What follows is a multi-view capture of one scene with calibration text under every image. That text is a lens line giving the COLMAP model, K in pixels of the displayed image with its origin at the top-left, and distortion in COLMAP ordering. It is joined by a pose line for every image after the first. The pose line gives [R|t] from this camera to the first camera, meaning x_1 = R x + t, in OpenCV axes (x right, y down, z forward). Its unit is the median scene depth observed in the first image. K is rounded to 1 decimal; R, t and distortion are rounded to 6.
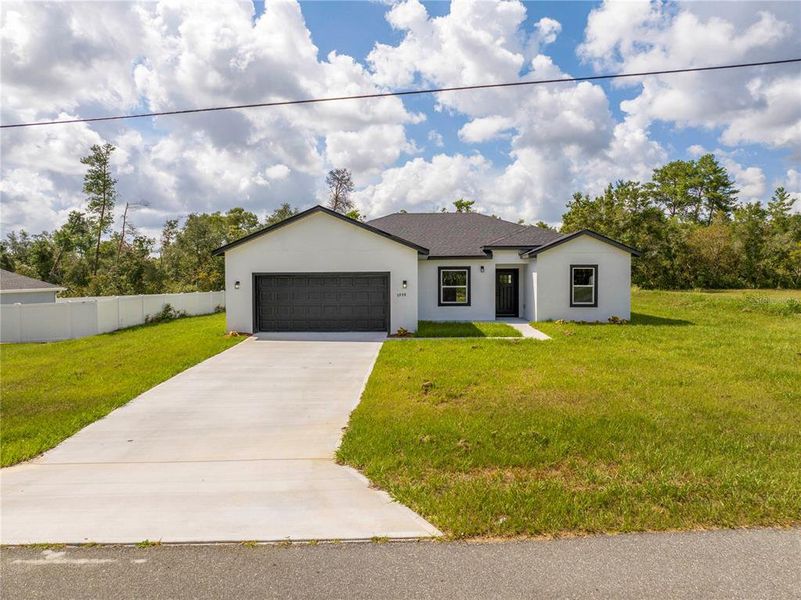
lens RADIAL K [[567.9, 0, 404.7], [0, 567.9, 300.1], [0, 0, 1]] dist [-0.036369, -0.001120]
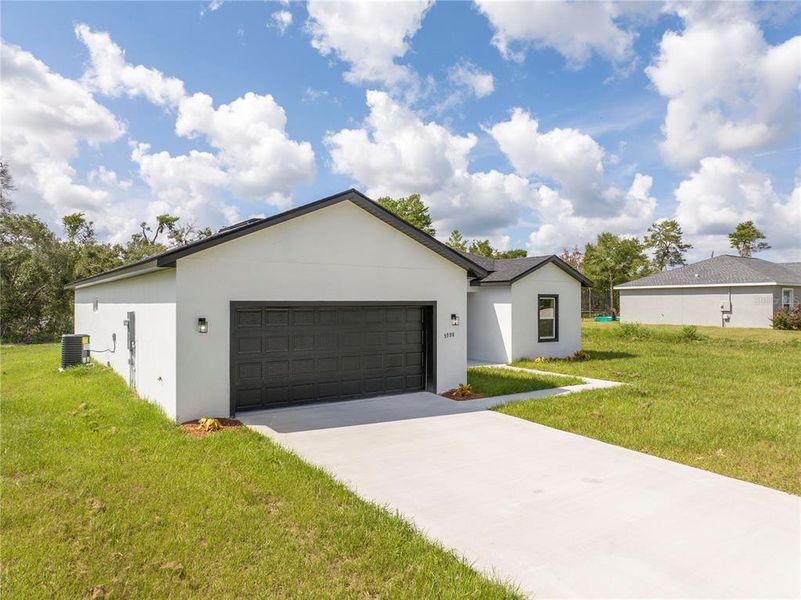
lens RADIAL K [[567.9, 0, 404.2], [0, 567.9, 305.2], [0, 0, 1]] dist [-0.036369, -0.001120]
pose [[0.793668, 0.003013, 0.608344, -0.141594], [0.023188, 0.999111, -0.035200, -0.006775], [-0.607909, 0.042043, 0.792892, 0.150977]]
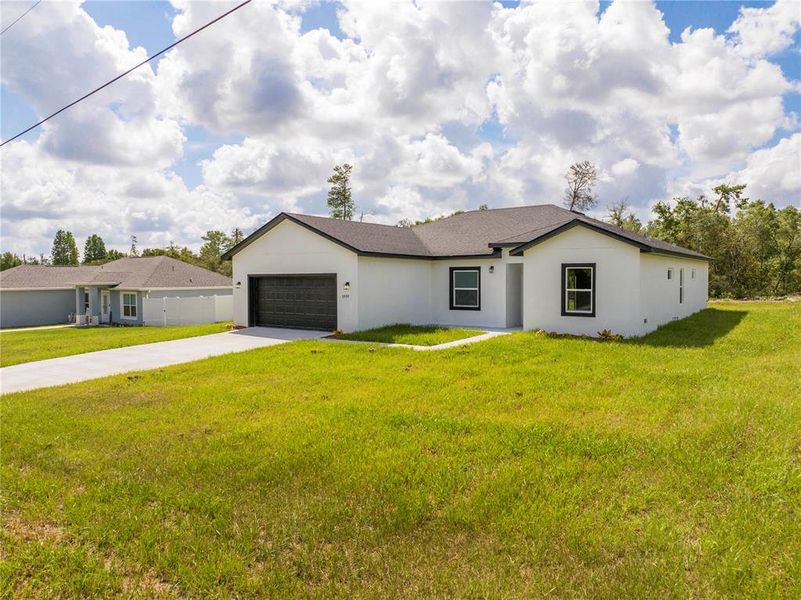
lens RADIAL K [[567.9, 0, 400.1], [0, 567.9, 293.0], [0, 0, 1]] dist [-0.036369, -0.001120]
pose [[0.821967, 0.017205, -0.569275, 0.197576], [-0.024004, 0.999702, -0.004446, -0.003933], [0.569029, 0.017319, 0.822135, 0.070575]]
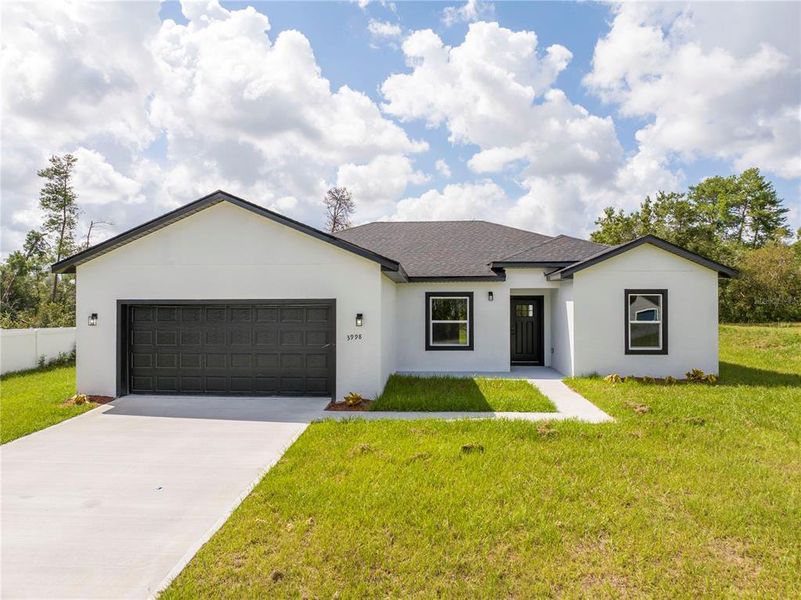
lens RADIAL K [[567.9, 0, 399.7], [0, 567.9, 302.0], [0, 0, 1]] dist [-0.036369, -0.001120]
pose [[0.999503, 0.003661, -0.031310, 0.018724], [-0.005173, 0.998817, -0.048356, -0.005321], [0.031096, 0.048493, 0.998339, 0.120312]]
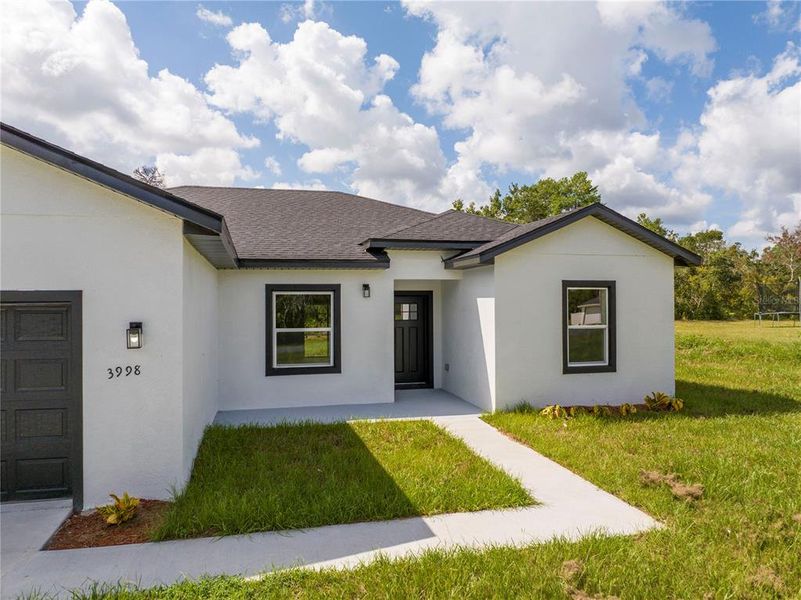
lens RADIAL K [[567.9, 0, 409.3], [0, 567.9, 294.4], [0, 0, 1]] dist [-0.036369, -0.001120]
pose [[0.959769, 0.004299, 0.280757, 0.016150], [0.013540, 0.998011, -0.061567, -0.008740], [-0.280463, 0.062892, 0.957802, 0.209332]]
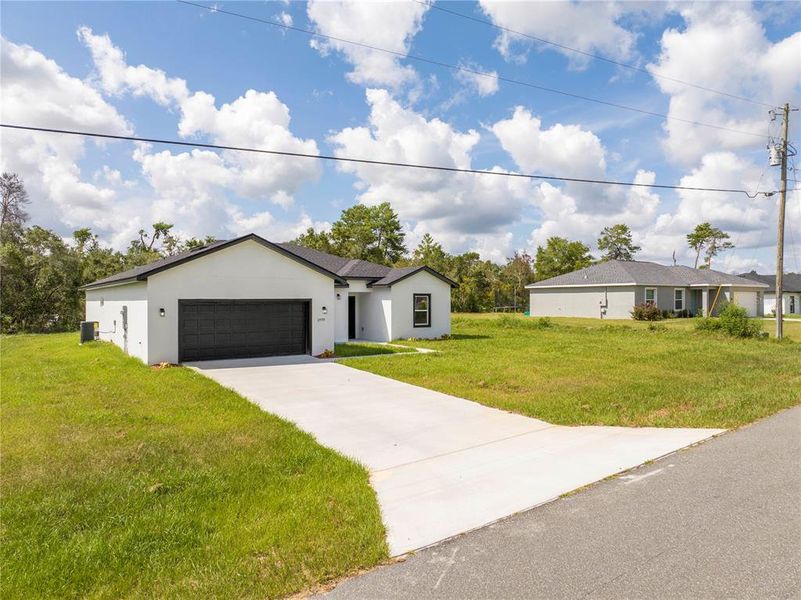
lens RADIAL K [[567.9, 0, 412.3], [0, 567.9, 297.7], [0, 0, 1]] dist [-0.036369, -0.001120]
pose [[0.789023, 0.005546, 0.614339, -0.166237], [0.026390, 0.998730, -0.042910, 0.000013], [-0.613797, 0.050070, 0.787874, 0.007065]]
